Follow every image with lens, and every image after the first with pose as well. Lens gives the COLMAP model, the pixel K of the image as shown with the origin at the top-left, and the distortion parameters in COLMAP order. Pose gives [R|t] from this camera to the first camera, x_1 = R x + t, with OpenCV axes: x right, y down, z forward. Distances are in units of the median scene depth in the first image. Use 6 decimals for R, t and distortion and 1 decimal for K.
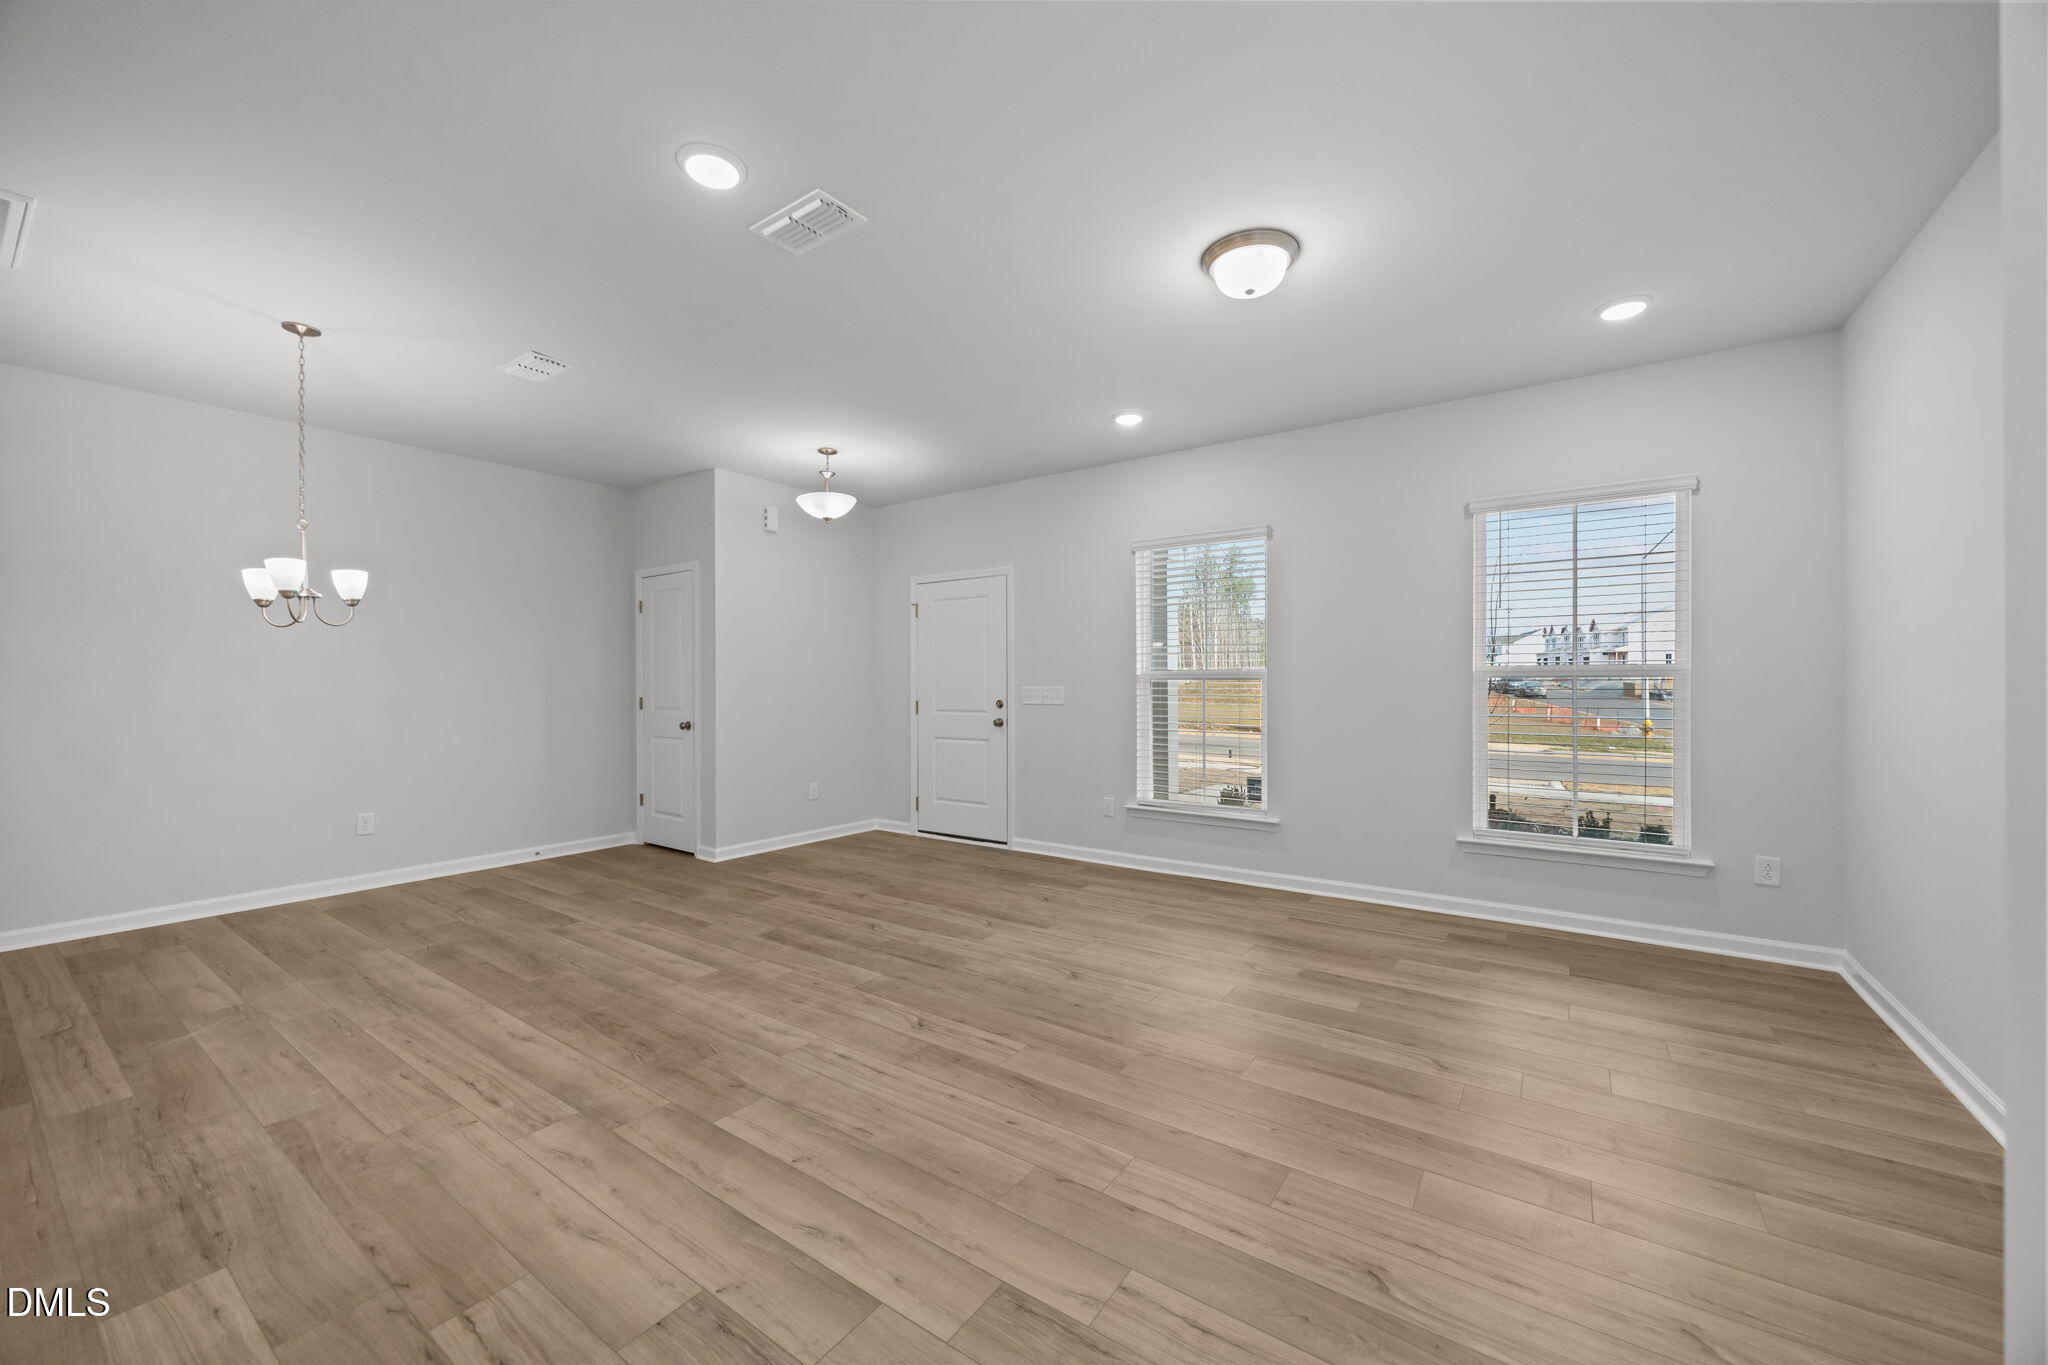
lens RADIAL K [[775.3, 0, 1033.4], [0, 775.3, 675.6], [0, 0, 1]] dist [-0.000251, -0.001884]
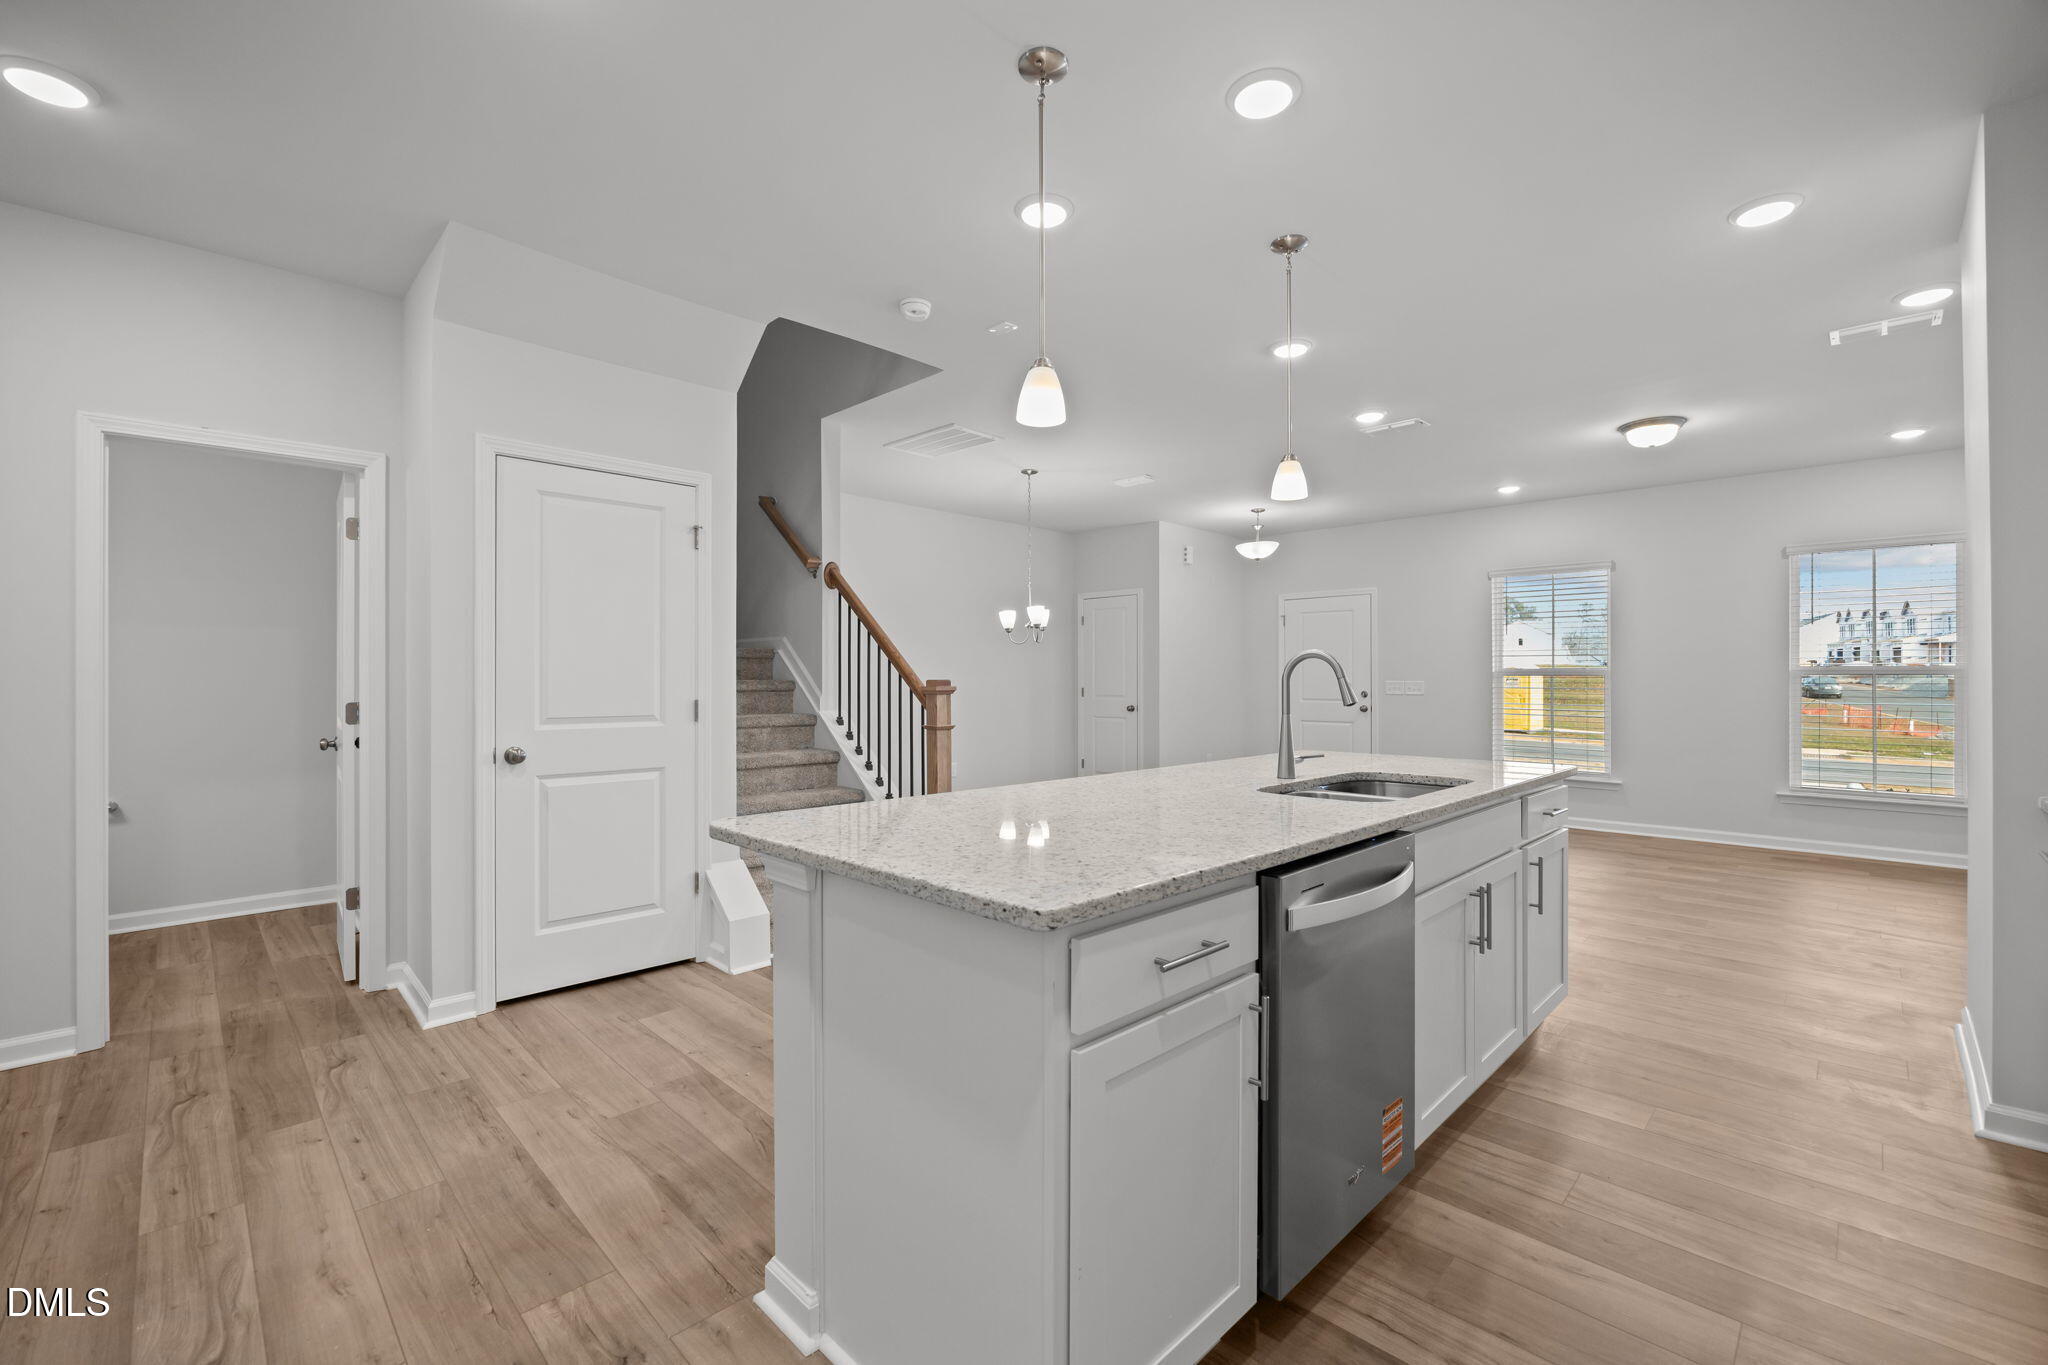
lens RADIAL K [[874.9, 0, 1009.0], [0, 874.9, 671.7], [0, 0, 1]] dist [-0.015170, -0.000349]
pose [[0.983482, 0.003202, -0.180975, -0.632927], [-0.002583, 0.999990, 0.003657, -0.008754], [0.180985, -0.003129, 0.983481, -0.929591]]
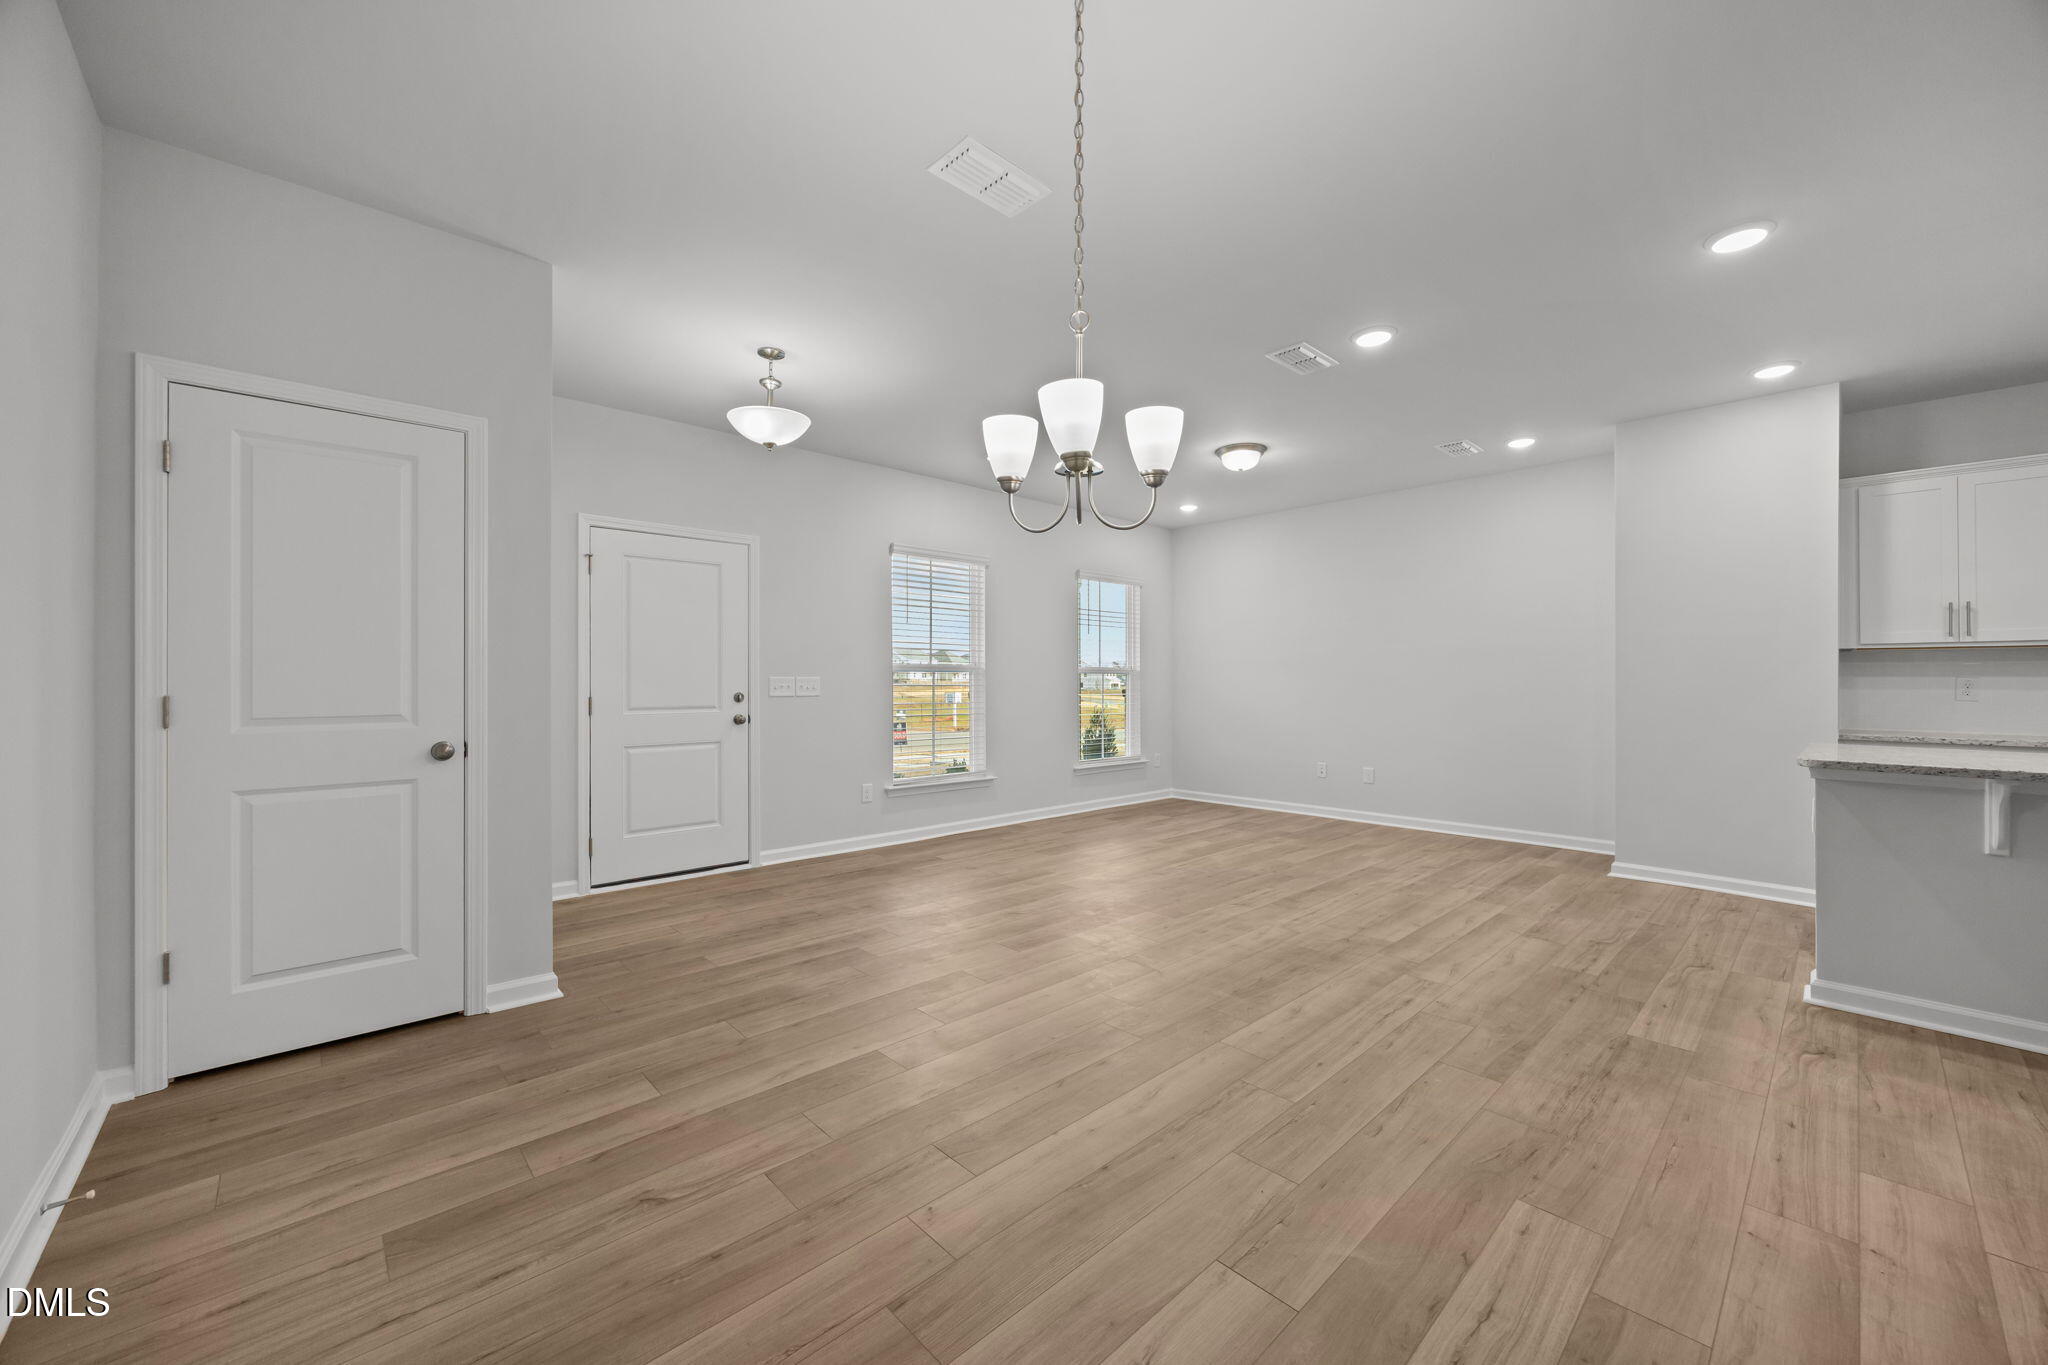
lens RADIAL K [[775.3, 0, 1022.2], [0, 775.3, 693.6], [0, 0, 1]] dist [-0.000251, -0.001884]
pose [[0.218967, -0.013483, 0.975639, -1.388351], [-0.013180, 0.999772, 0.016775, 0.024694], [-0.975643, -0.016532, 0.218740, 0.907770]]
